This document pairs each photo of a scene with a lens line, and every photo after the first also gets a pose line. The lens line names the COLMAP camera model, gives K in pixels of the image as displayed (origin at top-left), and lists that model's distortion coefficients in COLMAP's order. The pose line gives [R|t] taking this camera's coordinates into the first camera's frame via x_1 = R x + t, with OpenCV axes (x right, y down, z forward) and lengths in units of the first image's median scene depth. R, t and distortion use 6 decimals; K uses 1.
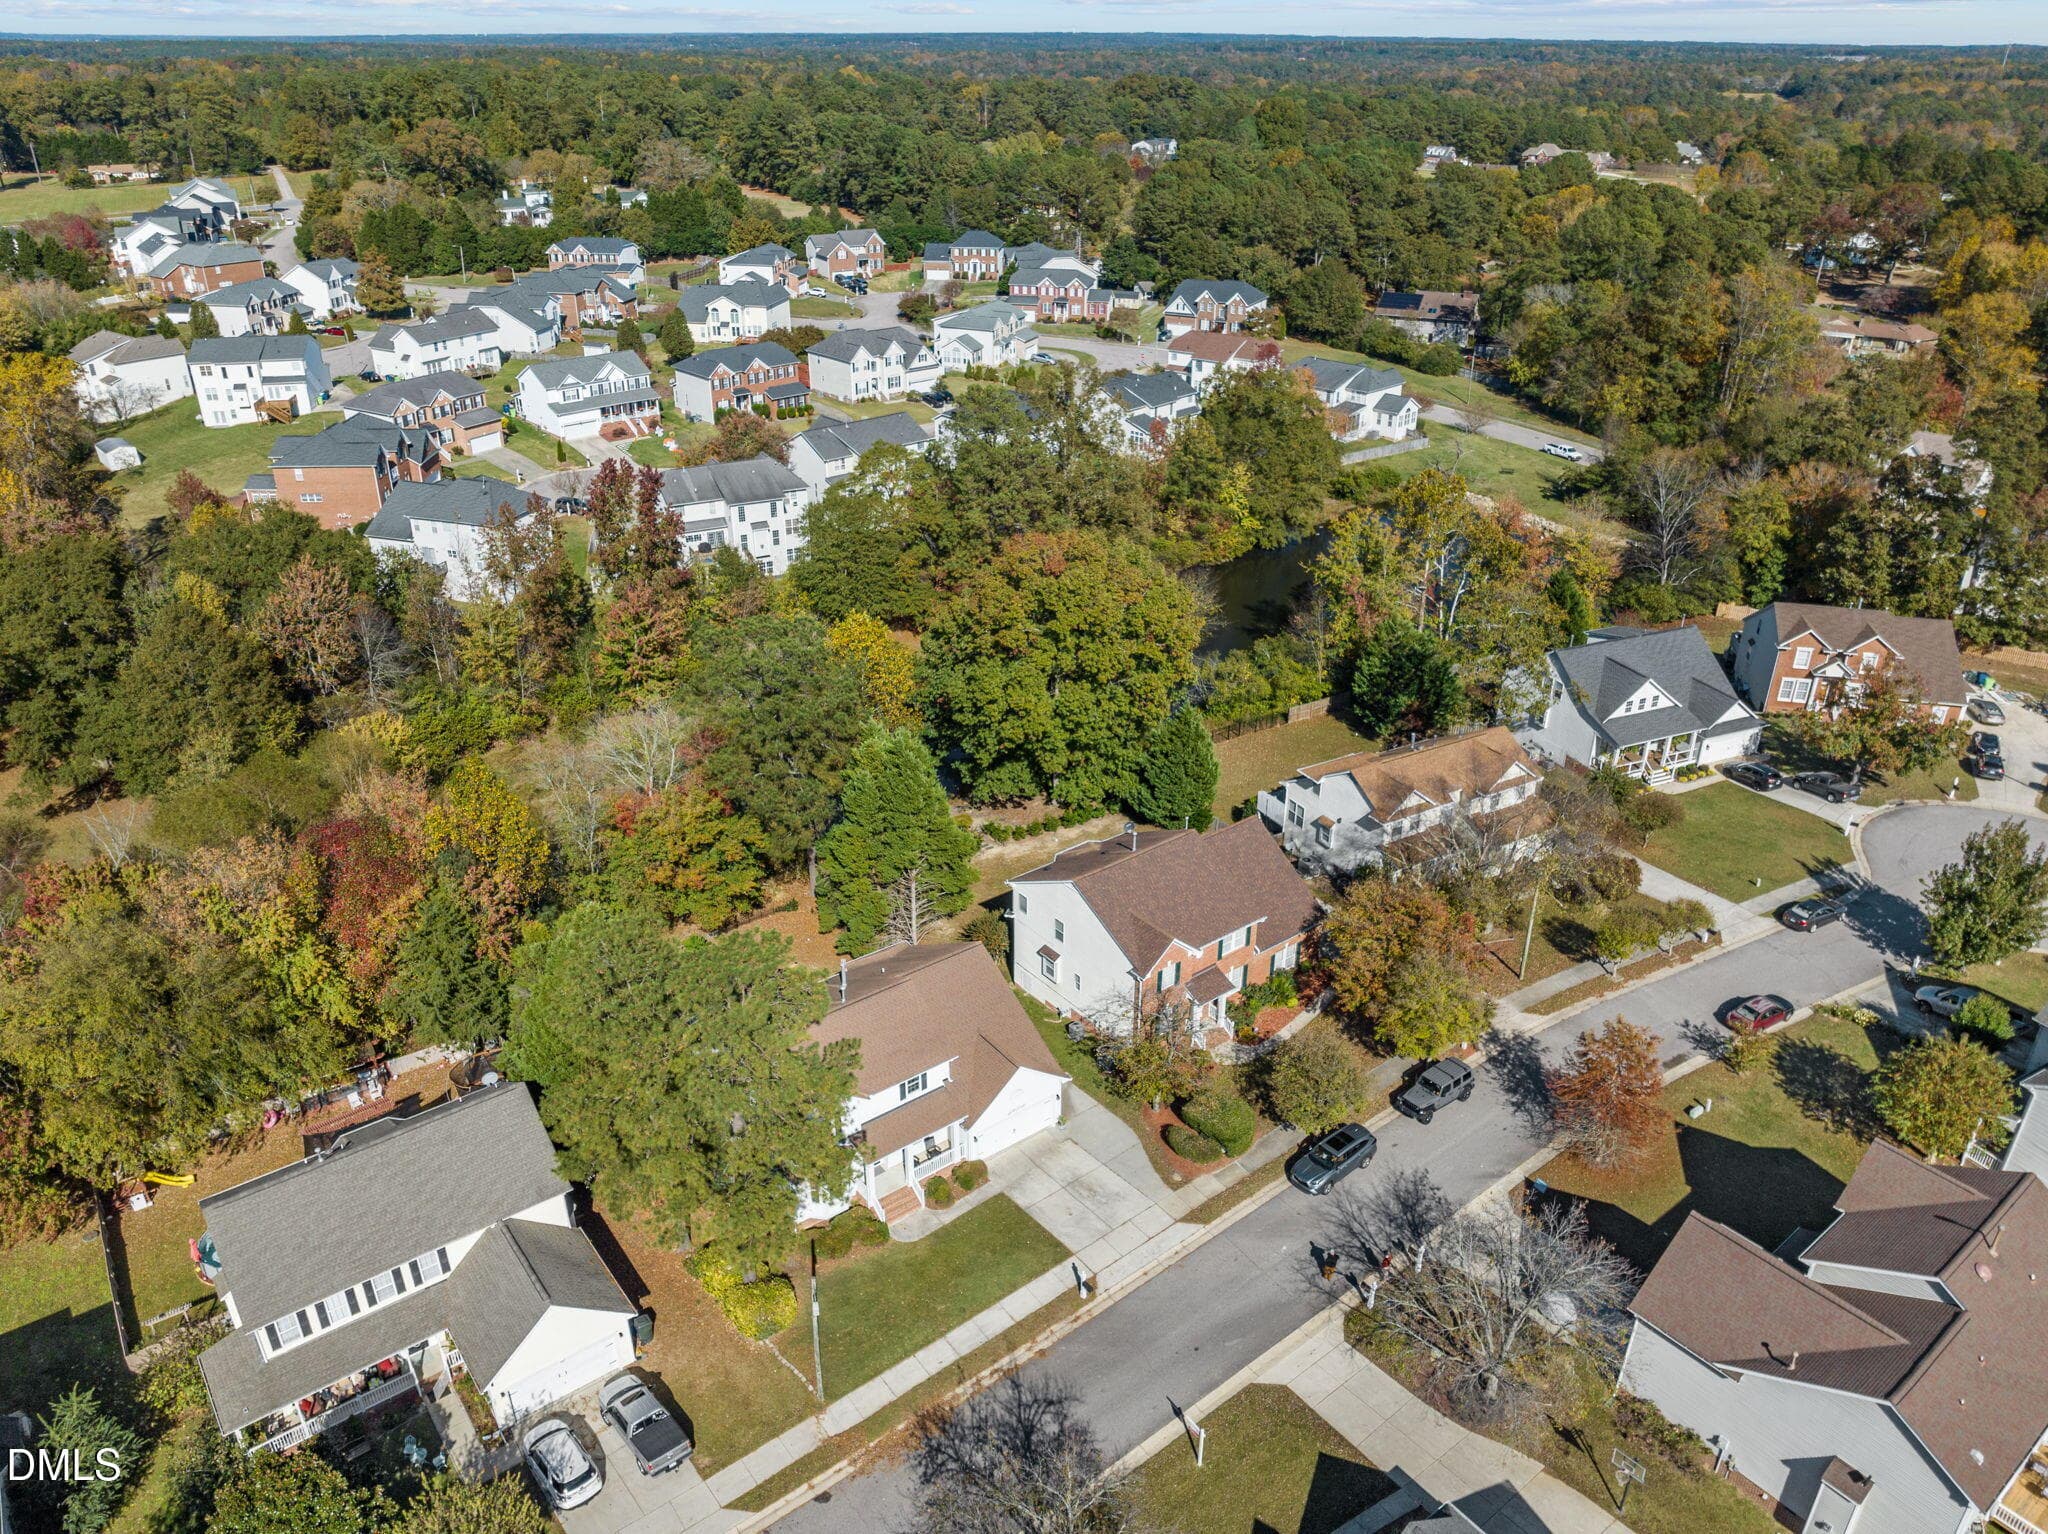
lens RADIAL K [[1448.5, 0, 1030.6], [0, 1448.5, 770.6], [0, 0, 1]] dist [-0.052804, 0.024285]
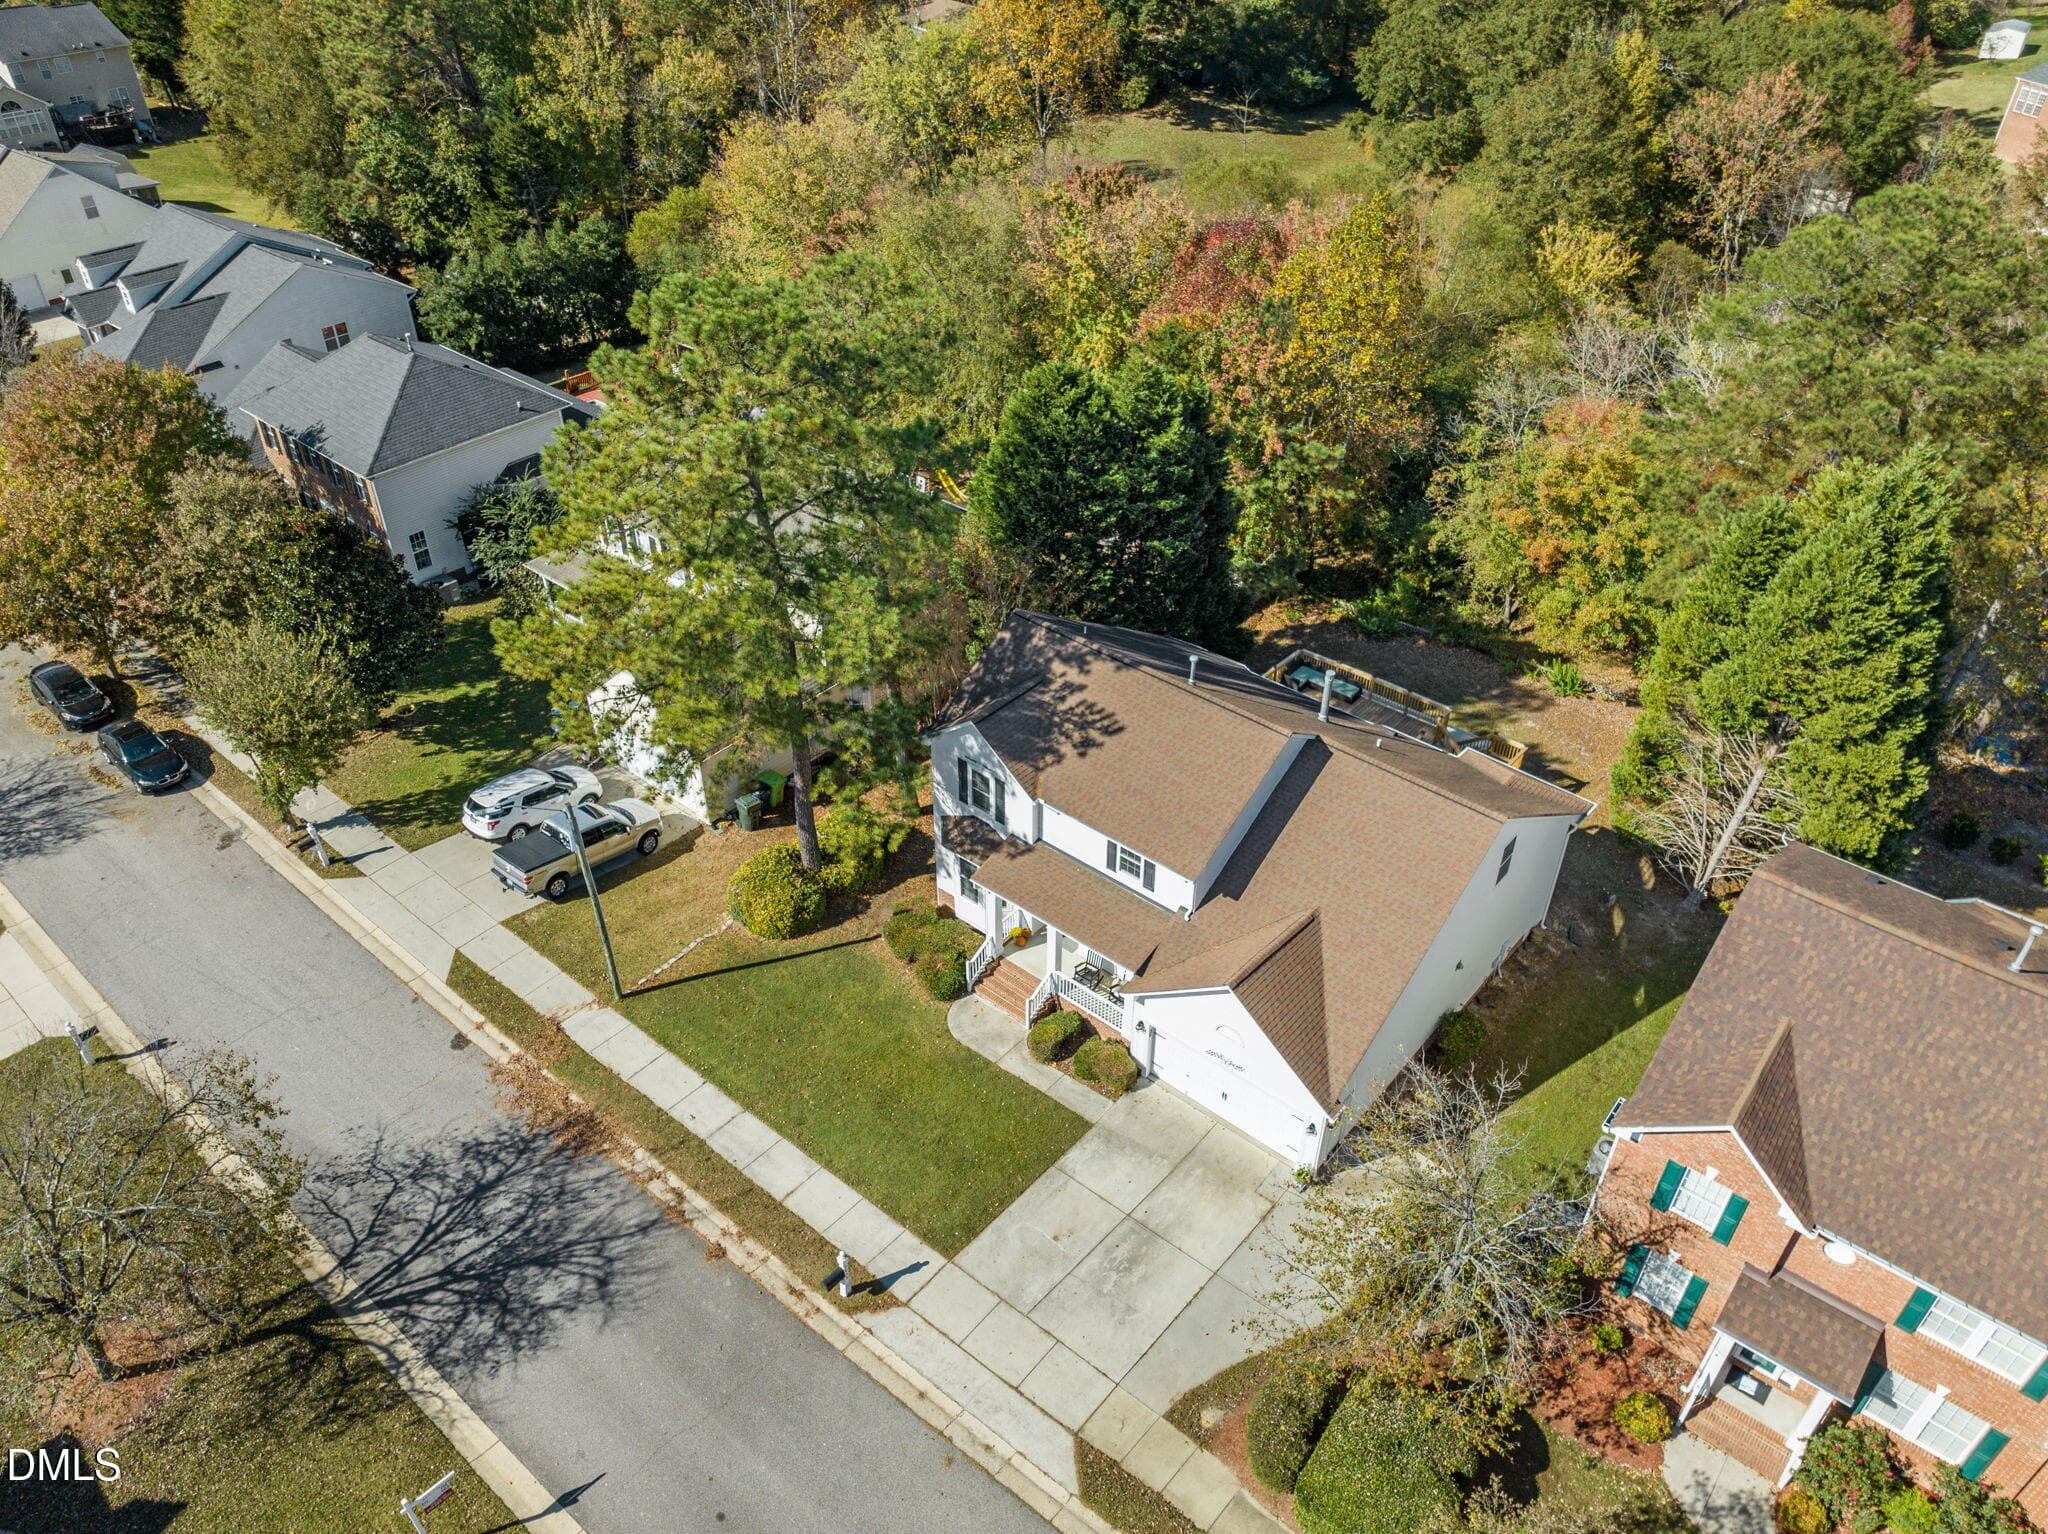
lens RADIAL K [[1448.5, 0, 1030.6], [0, 1448.5, 770.6], [0, 0, 1]] dist [-0.052804, 0.024285]
pose [[0.204431, 0.582288, -0.786860, 0.150238], [-0.447282, 0.770579, 0.454034, -0.018785], [0.870716, 0.259130, 0.417977, 0.342618]]
